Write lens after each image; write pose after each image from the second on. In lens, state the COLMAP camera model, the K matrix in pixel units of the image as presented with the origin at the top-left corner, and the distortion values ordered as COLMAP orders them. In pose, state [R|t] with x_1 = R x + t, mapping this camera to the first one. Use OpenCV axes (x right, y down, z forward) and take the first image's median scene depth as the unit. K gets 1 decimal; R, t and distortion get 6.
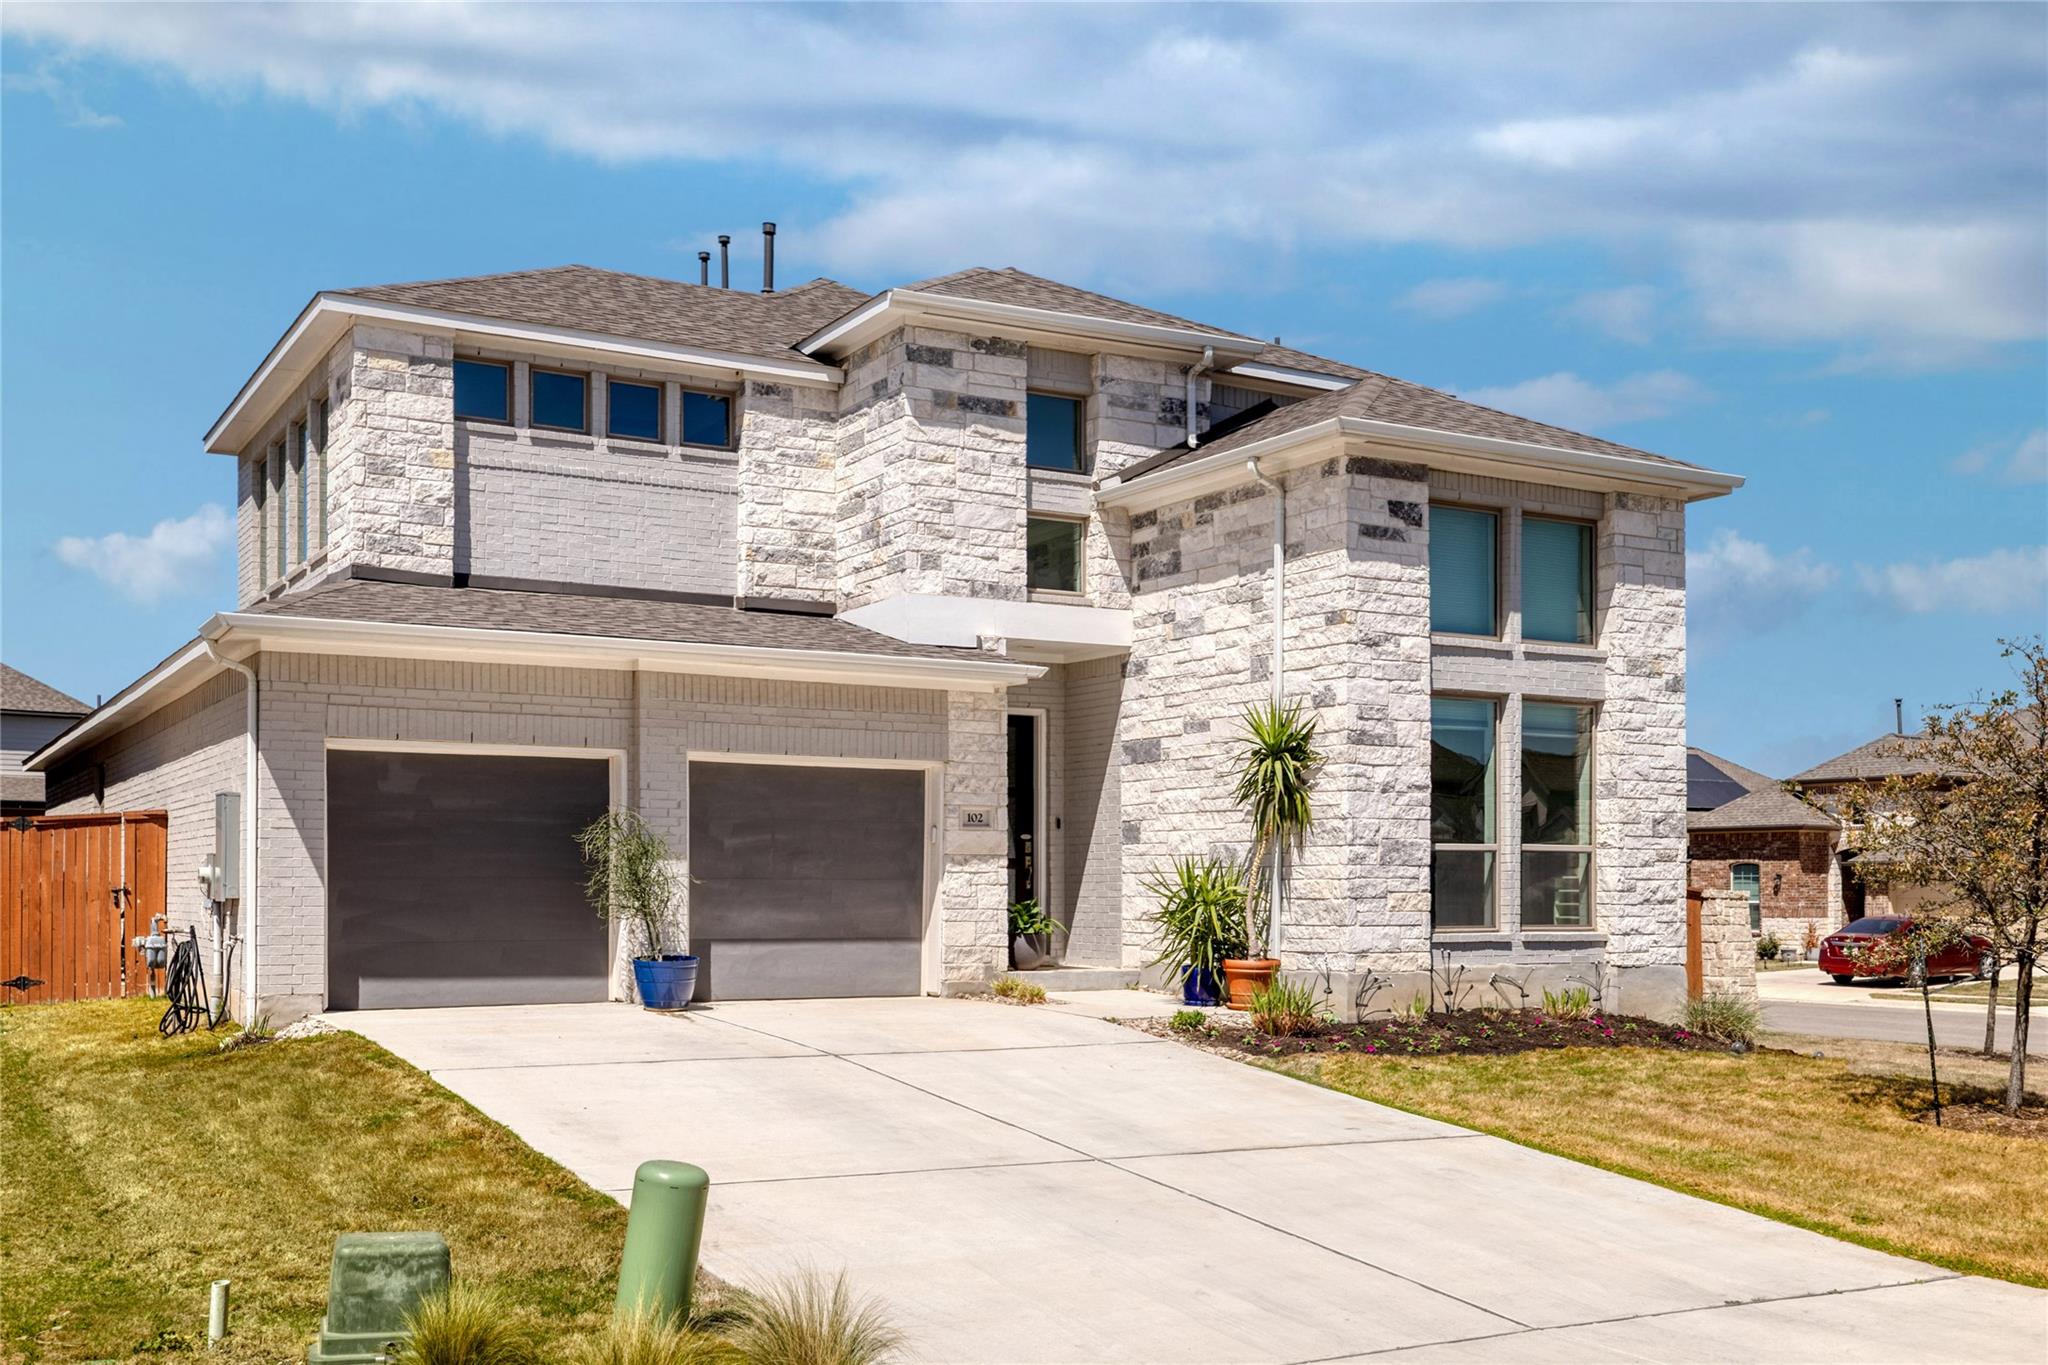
lens RADIAL K [[2063.1, 0, 1024.0], [0, 2063.1, 682.5], [0, 0, 1]] dist [-0.002703, -0.002835]
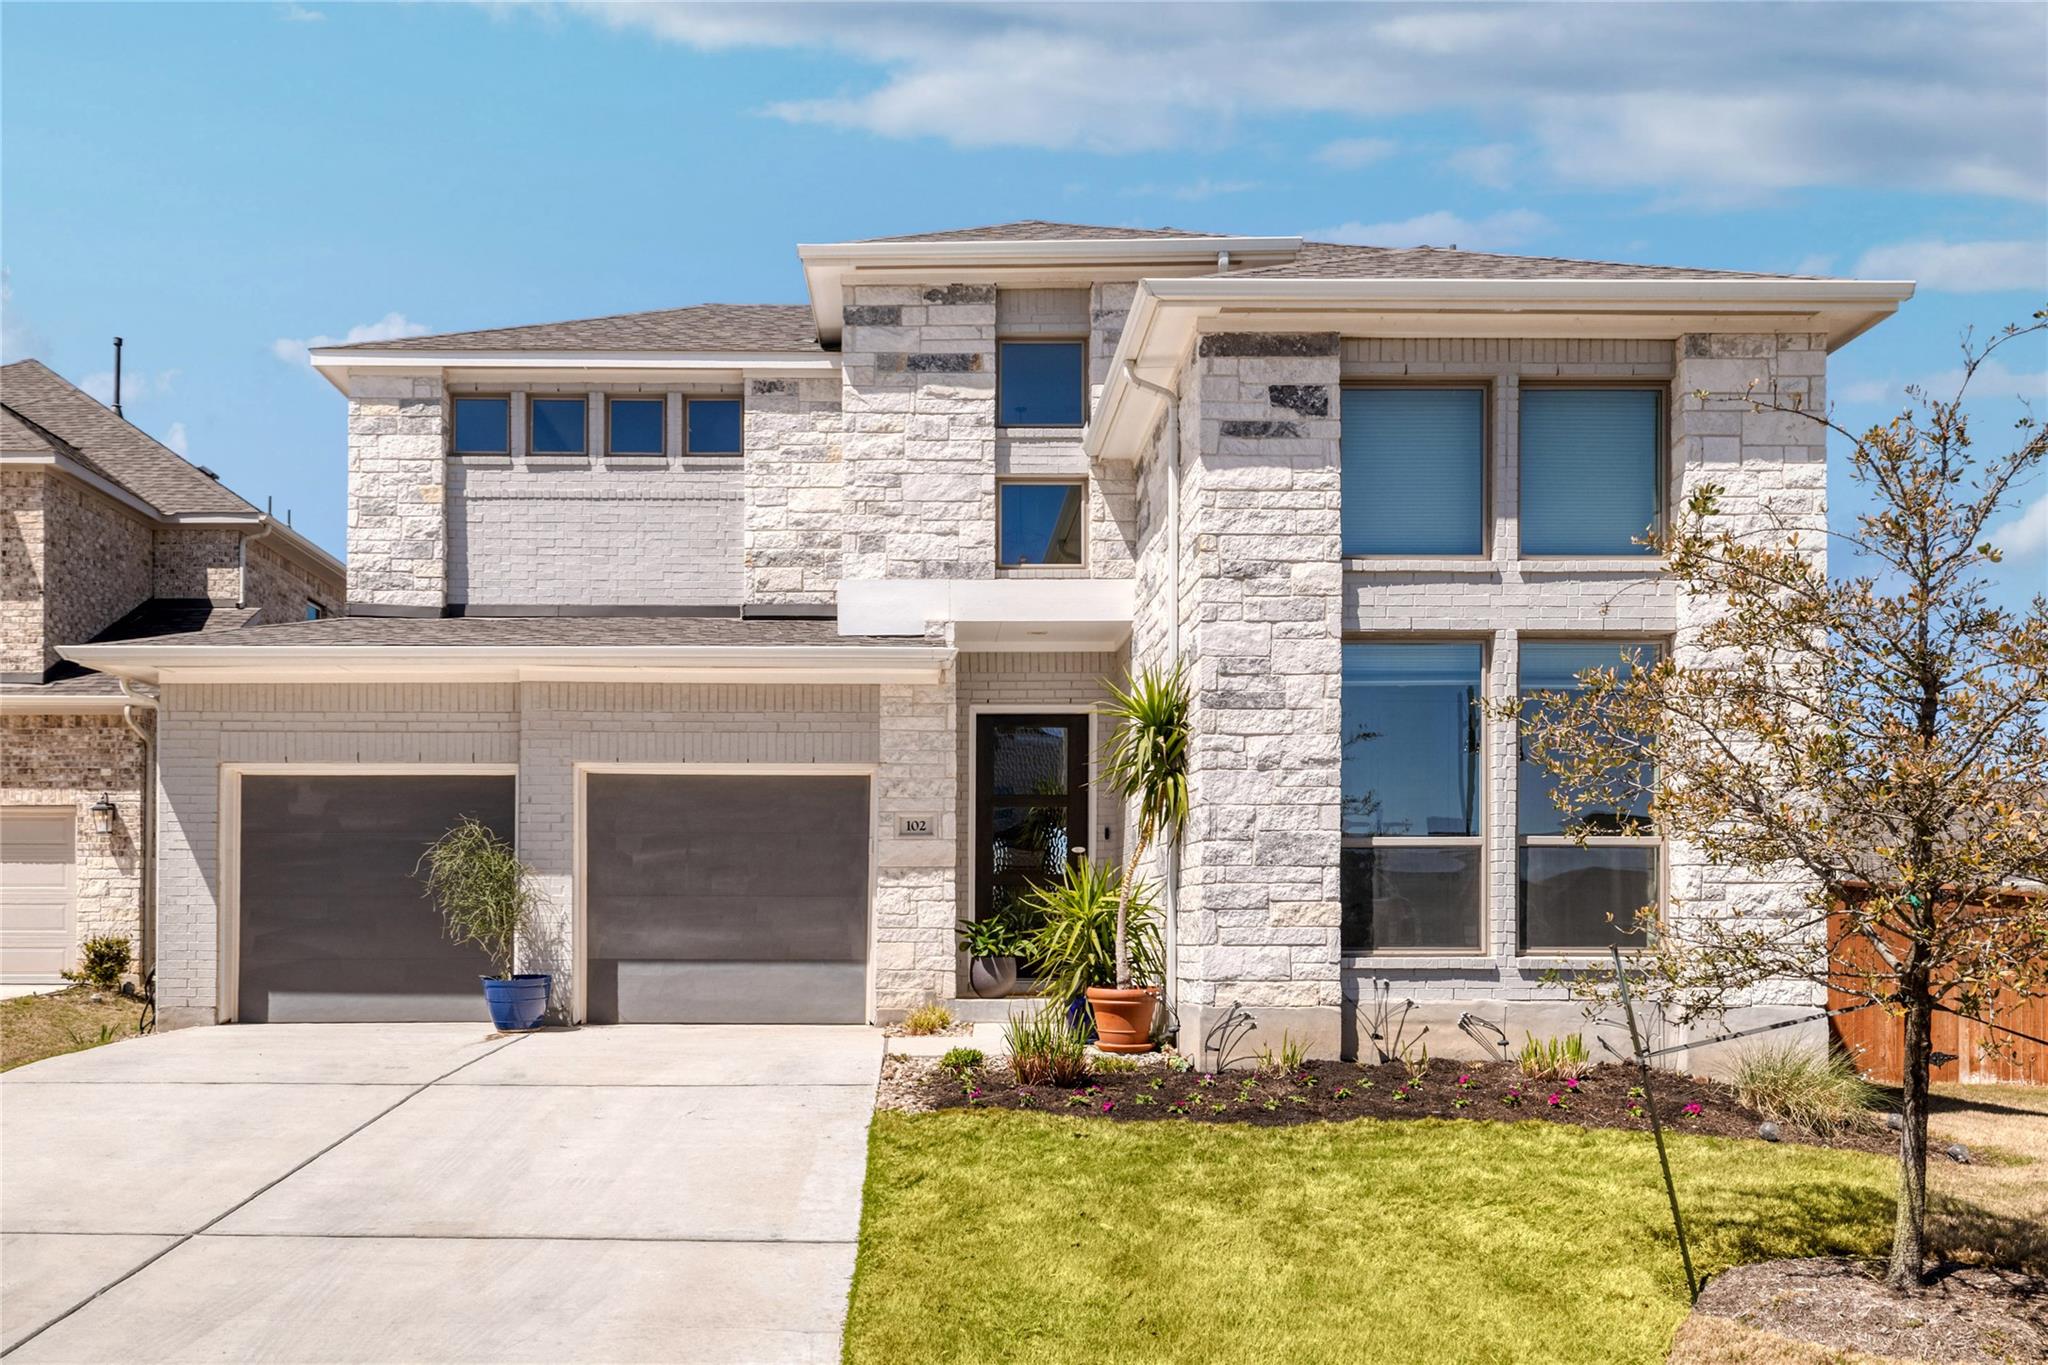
lens RADIAL K [[1735.4, 0, 1024.1], [0, 1735.4, 802.1], [0, 0, 1]] dist [-0.000083, 0.000581]
pose [[0.865120, -0.040149, -0.499956, 0.399965], [0.051290, 0.998647, 0.008556, 0.052844], [0.498936, -0.033044, 0.866009, 0.387191]]
